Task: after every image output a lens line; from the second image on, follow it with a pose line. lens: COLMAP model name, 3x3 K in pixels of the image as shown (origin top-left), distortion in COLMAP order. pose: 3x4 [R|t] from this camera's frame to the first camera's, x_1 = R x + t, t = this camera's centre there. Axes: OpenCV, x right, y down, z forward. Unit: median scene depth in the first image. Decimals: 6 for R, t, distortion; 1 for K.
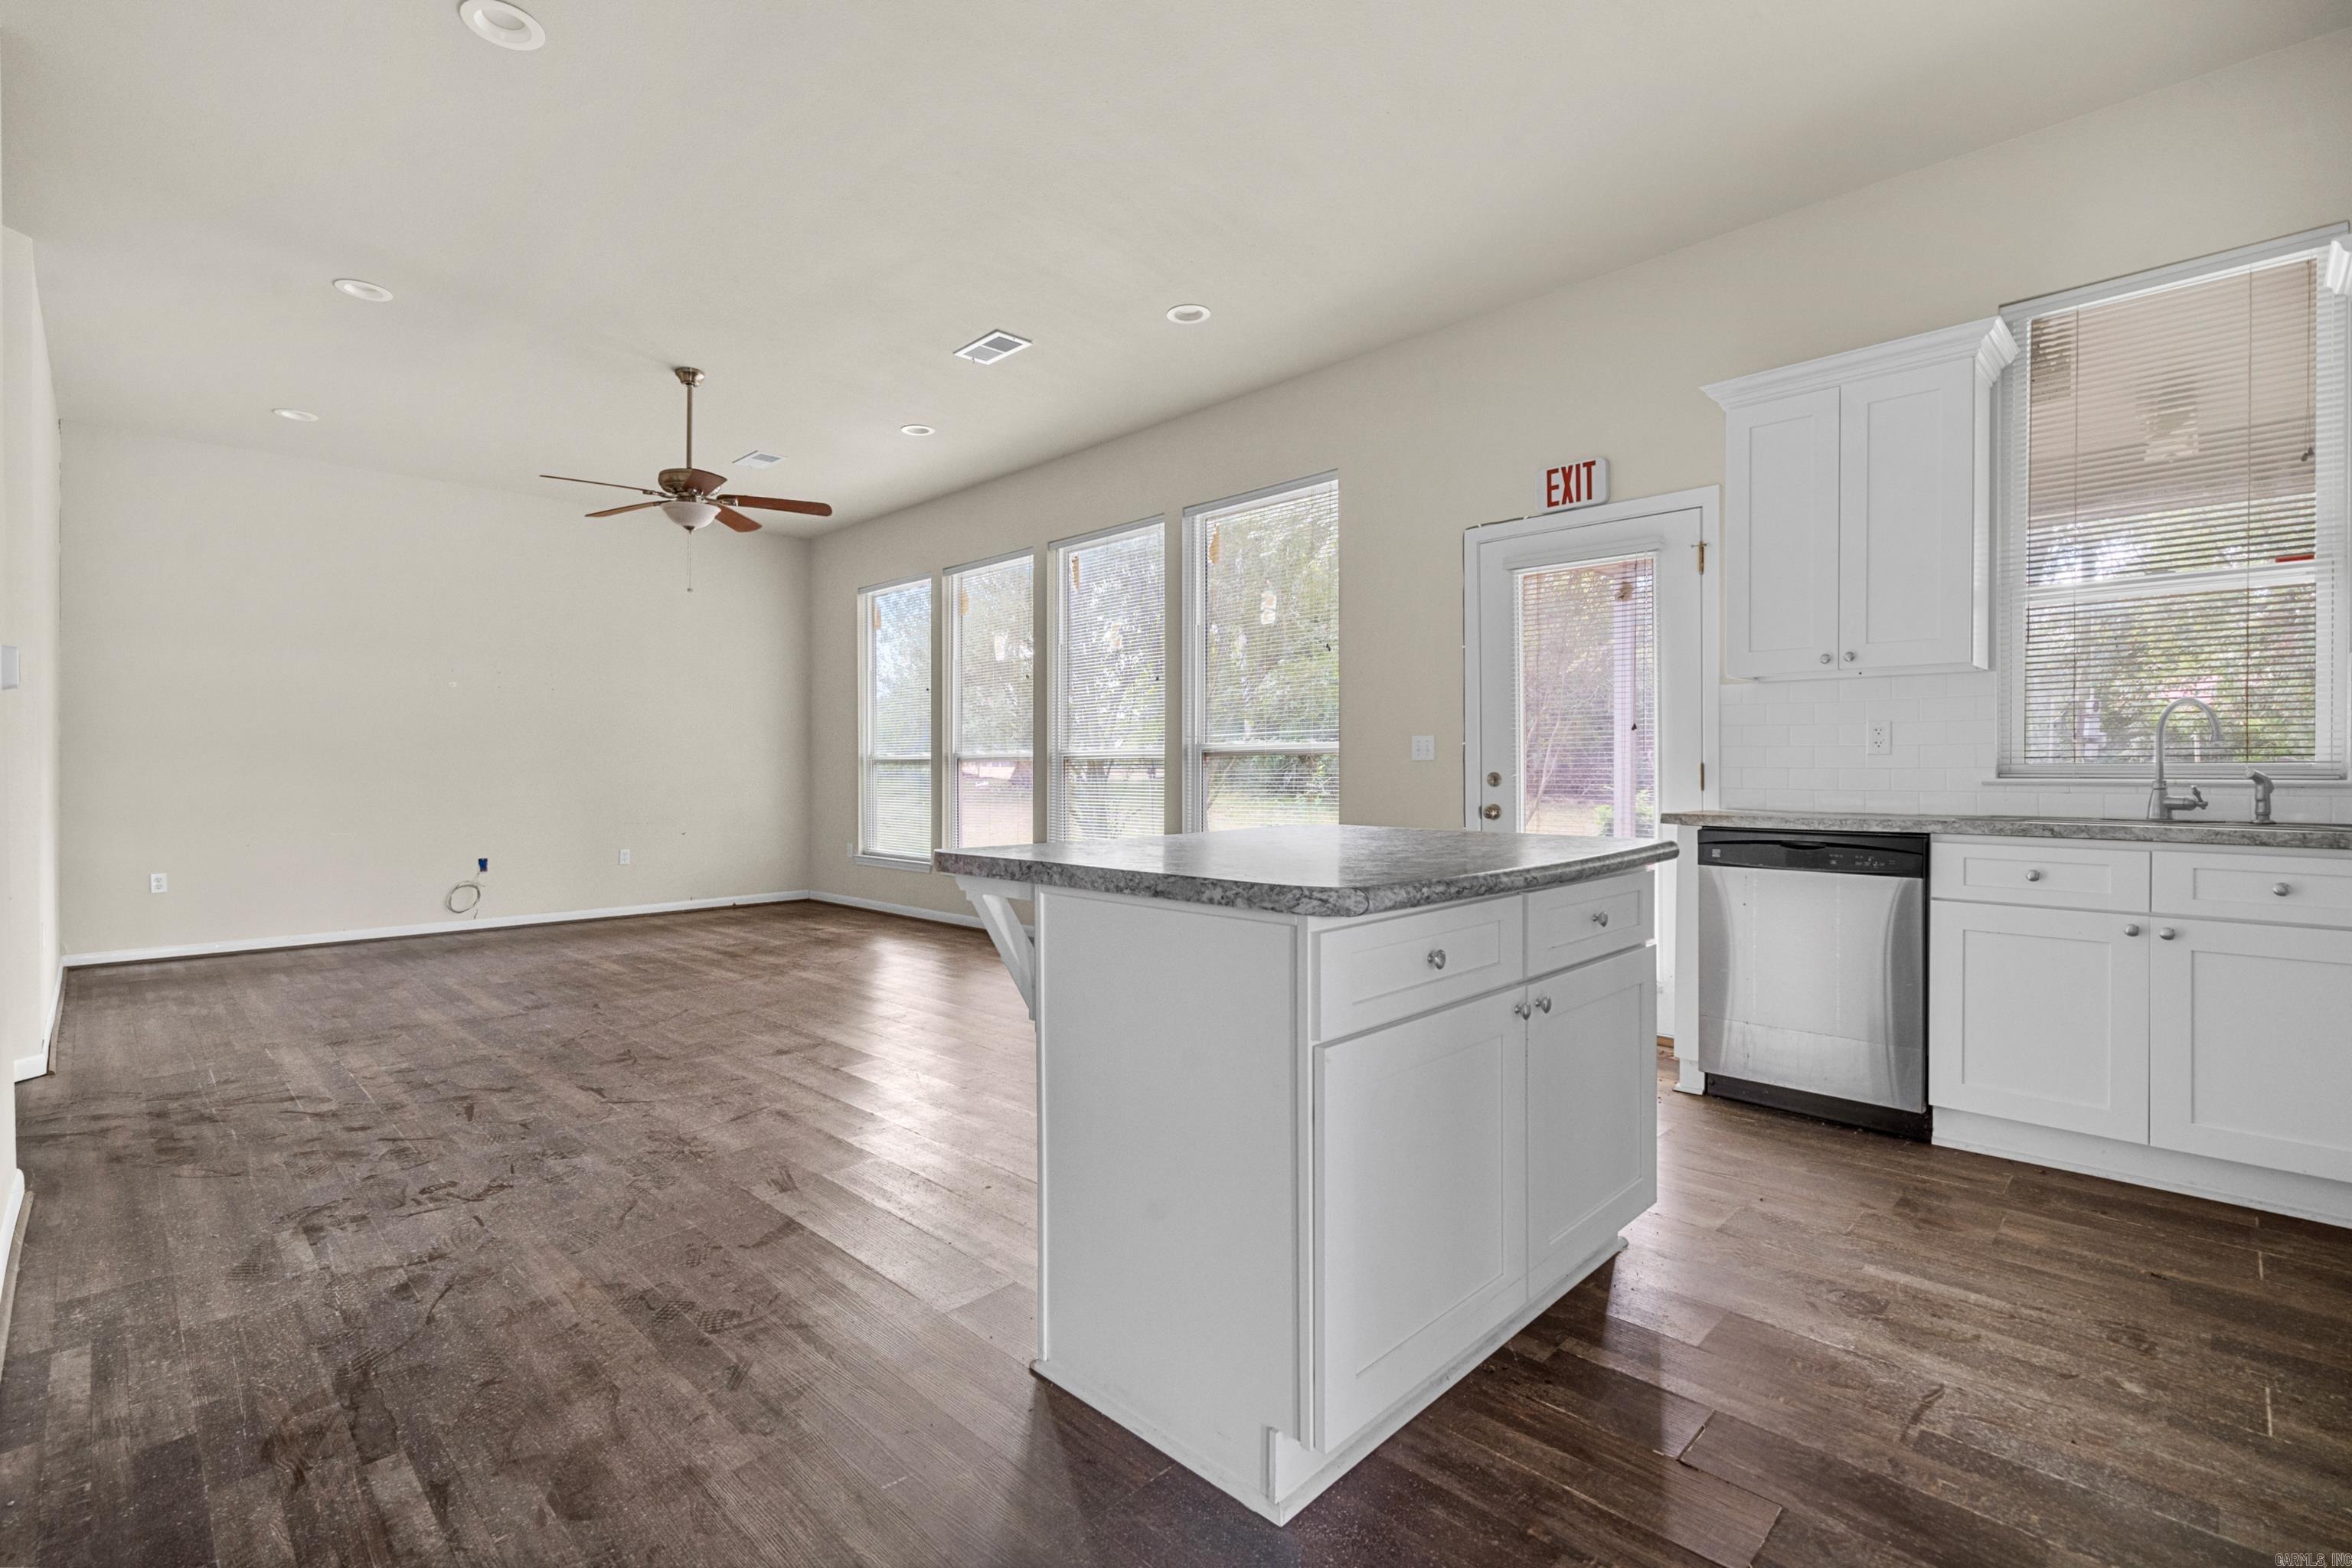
lens RADIAL K [[1077.5, 0, 1174.6], [0, 1077.5, 778.1], [0, 0, 1]] dist [0.000622, 0.000142]
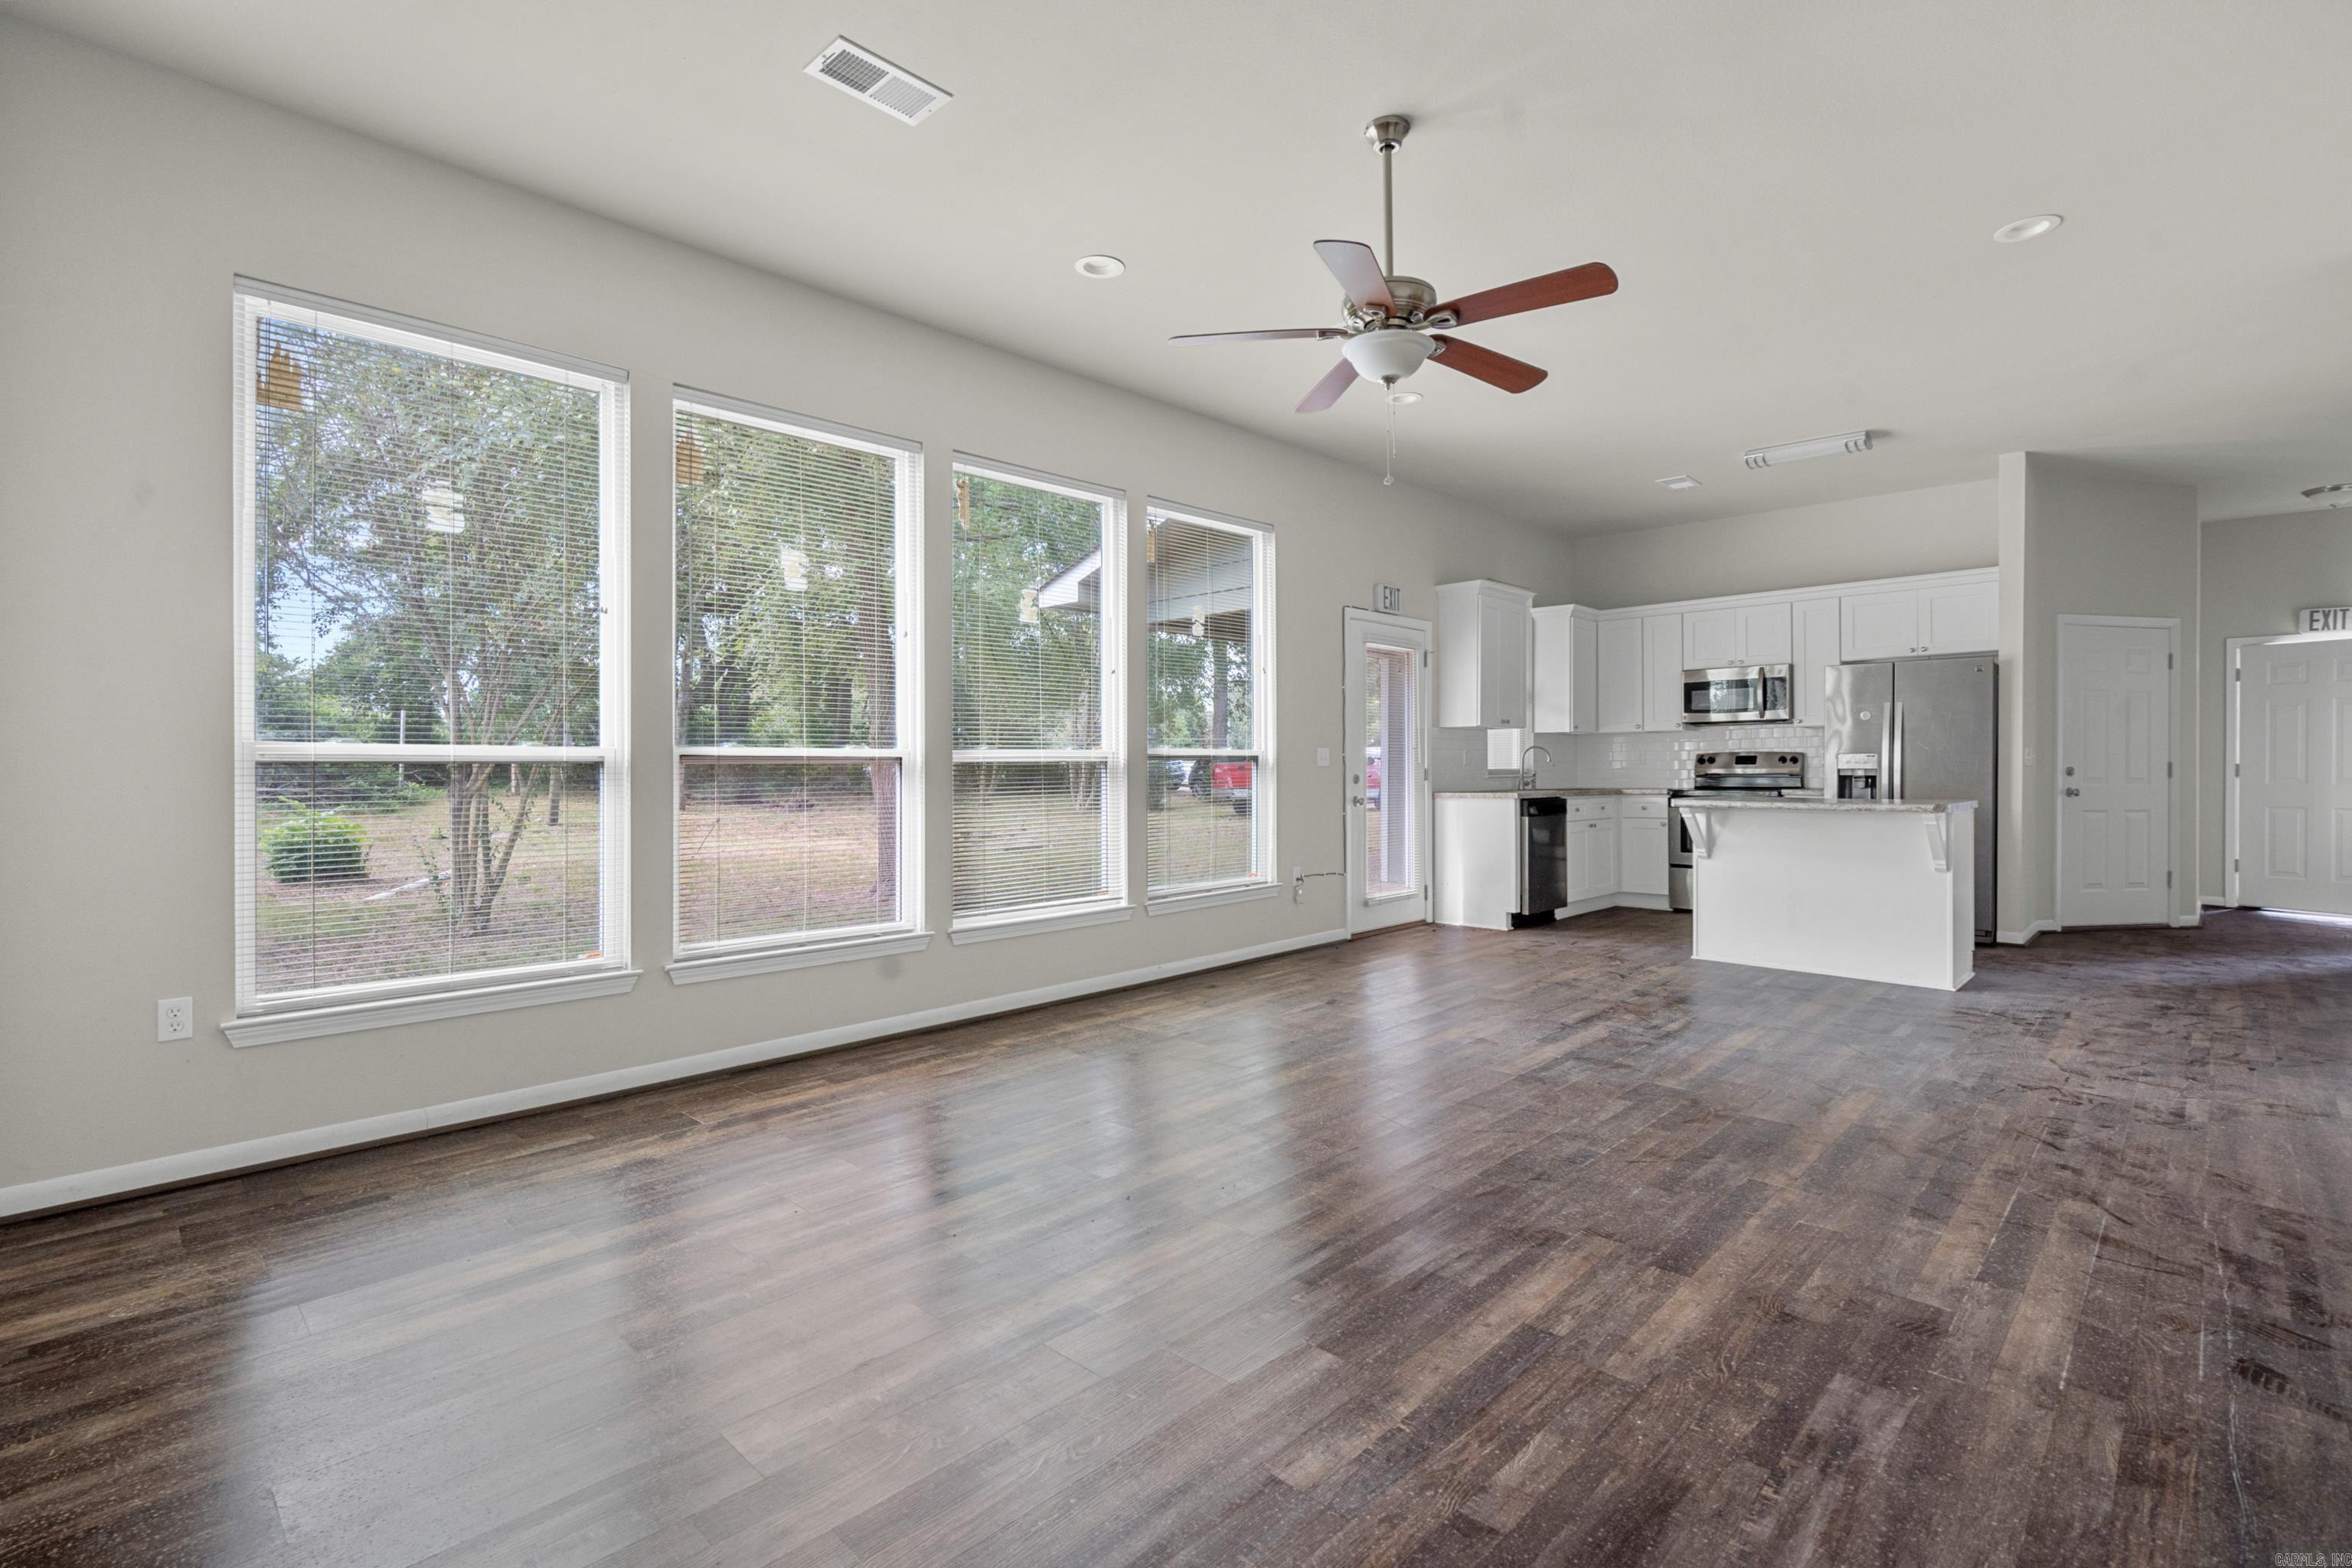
lens RADIAL K [[1077.5, 0, 1174.6], [0, 1077.5, 774.9], [0, 0, 1]] dist [0.000622, 0.000142]
pose [[-0.015590, 0.000894, 0.999878, -1.703547], [0.003821, 0.999992, -0.000834, -0.004974], [-0.999871, 0.003807, -0.015593, 1.821351]]
